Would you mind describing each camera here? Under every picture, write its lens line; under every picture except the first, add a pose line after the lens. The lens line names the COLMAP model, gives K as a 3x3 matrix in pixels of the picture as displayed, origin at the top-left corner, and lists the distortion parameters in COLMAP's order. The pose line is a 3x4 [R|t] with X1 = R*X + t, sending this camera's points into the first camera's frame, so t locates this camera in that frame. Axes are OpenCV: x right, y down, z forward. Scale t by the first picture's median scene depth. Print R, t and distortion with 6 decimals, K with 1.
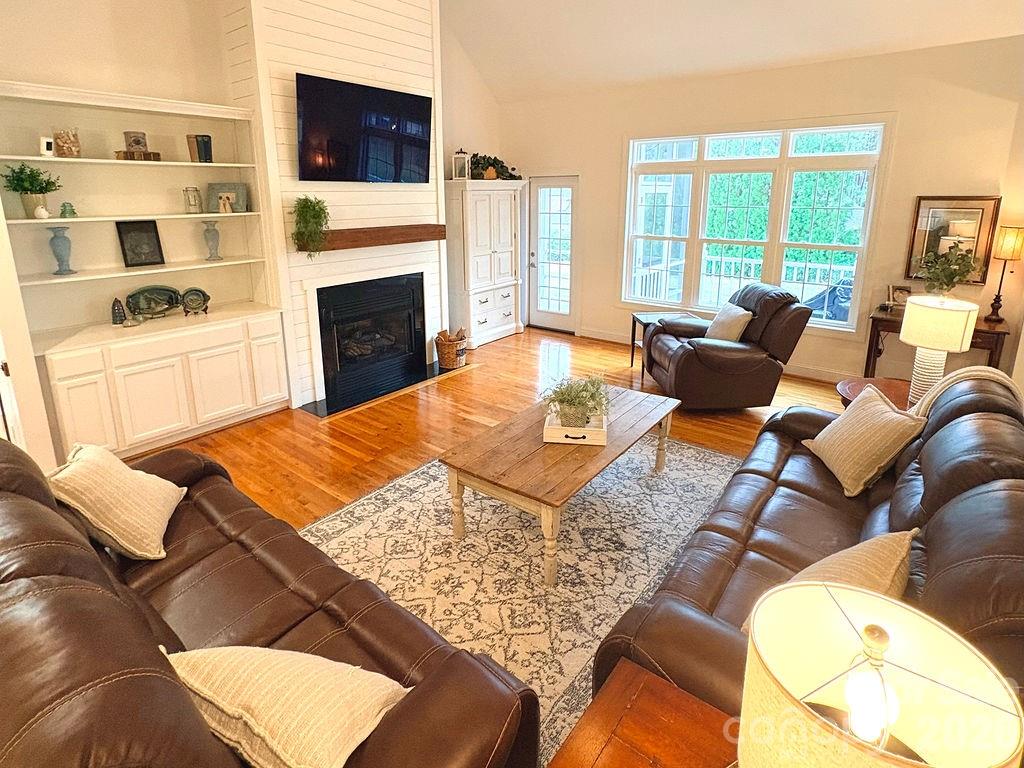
lens RADIAL K [[543.9, 0, 512.6], [0, 543.9, 315.4], [0, 0, 1]] dist [-0.001390, -0.000219]
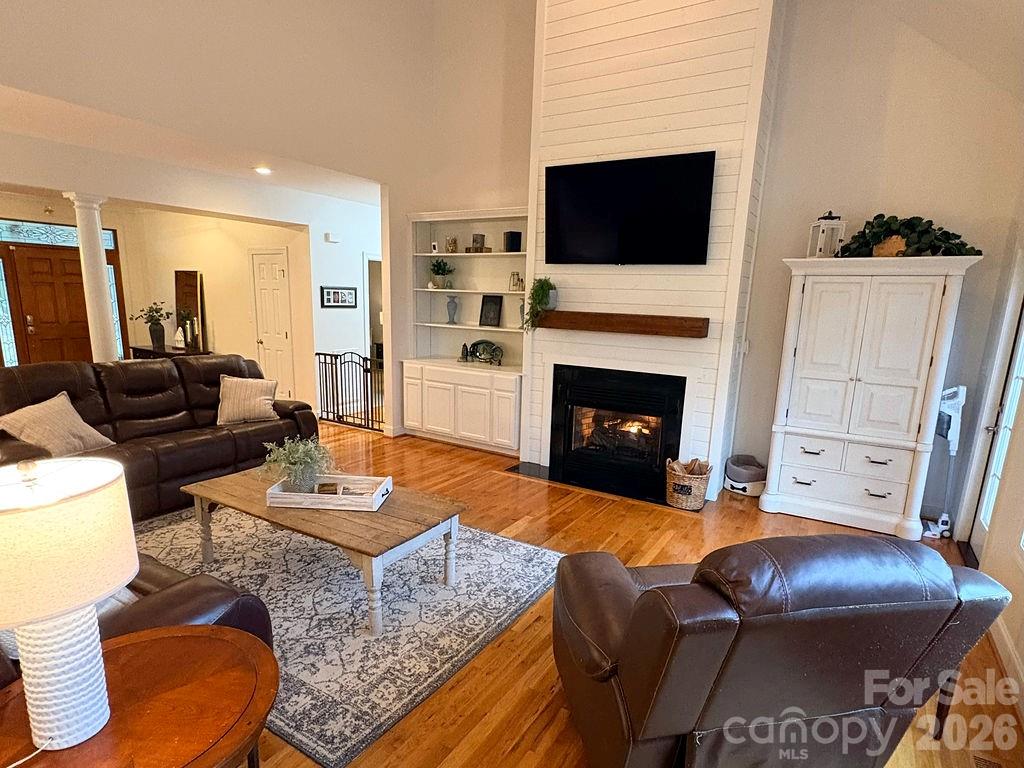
lens RADIAL K [[561.3, 0, 508.6], [0, 561.3, 411.2], [0, 0, 1]] dist [0.001545, 0.000141]
pose [[0.107157, 0.213034, -0.971151, 0.775107], [-0.246950, 0.951868, 0.181556, -0.147809], [0.963085, 0.220371, 0.154608, 0.803127]]
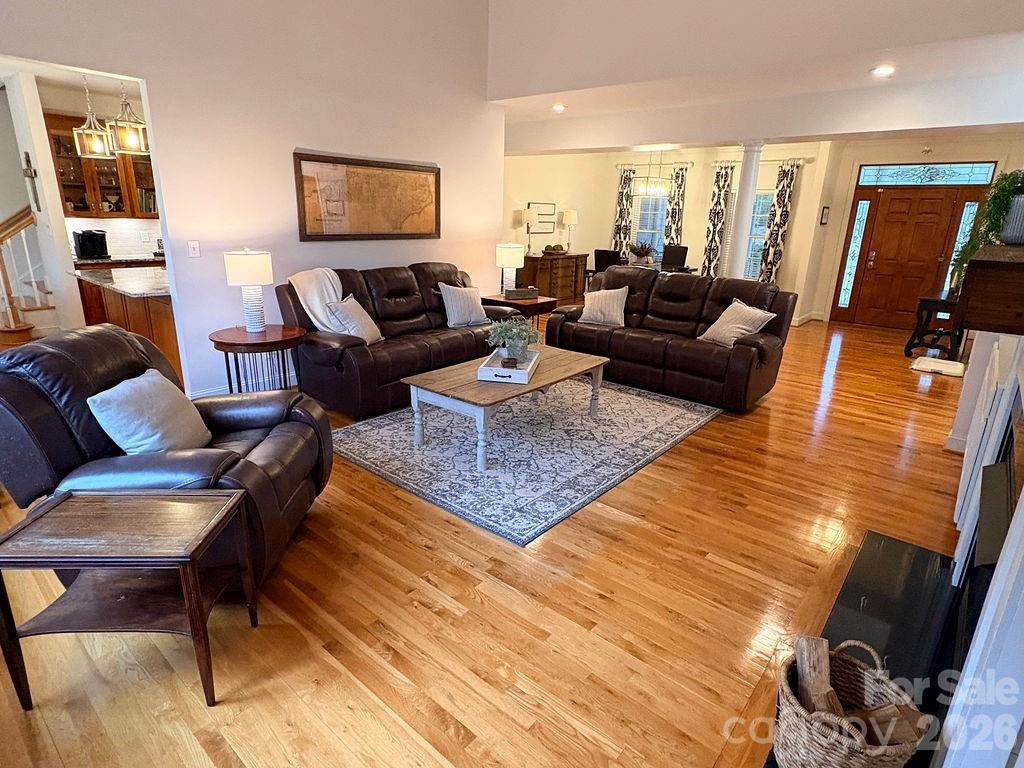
lens RADIAL K [[554.7, 0, 512.0], [0, 554.7, 384.0], [0, 0, 1]] dist [0.000128, -0.000667]
pose [[-0.999200, -0.032585, 0.023194, 0.061189], [-0.016753, 0.867545, 0.497076, -0.280781], [-0.036319, 0.496289, -0.867397, 1.503461]]
